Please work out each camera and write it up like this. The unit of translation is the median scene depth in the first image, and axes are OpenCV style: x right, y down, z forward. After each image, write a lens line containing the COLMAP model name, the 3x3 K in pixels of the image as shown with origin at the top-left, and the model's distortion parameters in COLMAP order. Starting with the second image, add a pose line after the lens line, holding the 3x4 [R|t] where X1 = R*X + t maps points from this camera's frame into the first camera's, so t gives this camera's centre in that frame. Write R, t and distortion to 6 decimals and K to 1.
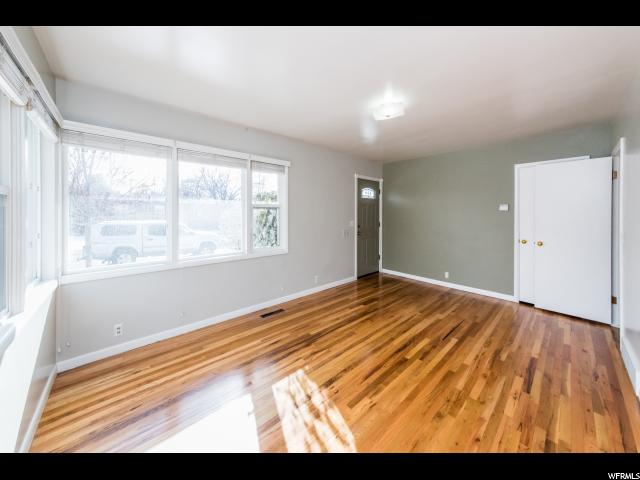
lens RADIAL K [[234.2, 0, 325.5], [0, 234.2, 223.8], [0, 0, 1]] dist [0.000993, 0.000048]
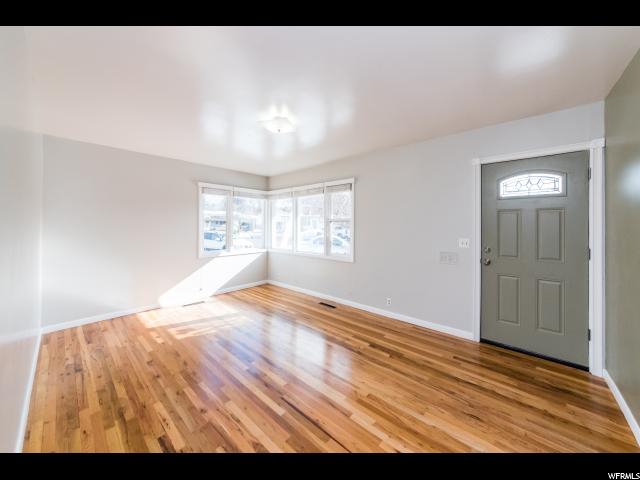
lens RADIAL K [[234.2, 0, 325.5], [0, 234.2, 223.8], [0, 0, 1]] dist [0.000993, 0.000048]
pose [[0.091994, -0.006985, -0.995735, 1.288384], [-0.048227, 0.998771, -0.011462, -0.046522], [0.994591, 0.049076, 0.091544, 1.080252]]
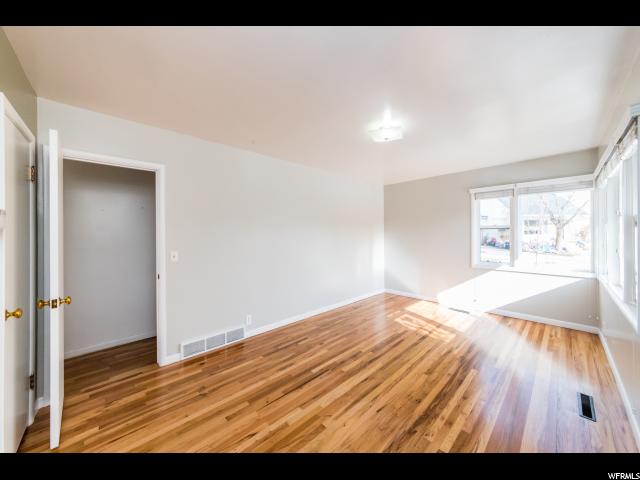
lens RADIAL K [[234.2, 0, 325.5], [0, 234.2, 223.8], [0, 0, 1]] dist [0.000993, 0.000048]
pose [[-0.999976, 0.005075, 0.004761, 0.520835], [0.005093, 0.999979, 0.003921, -0.090440], [-0.004741, 0.003946, -0.999981, 1.994977]]
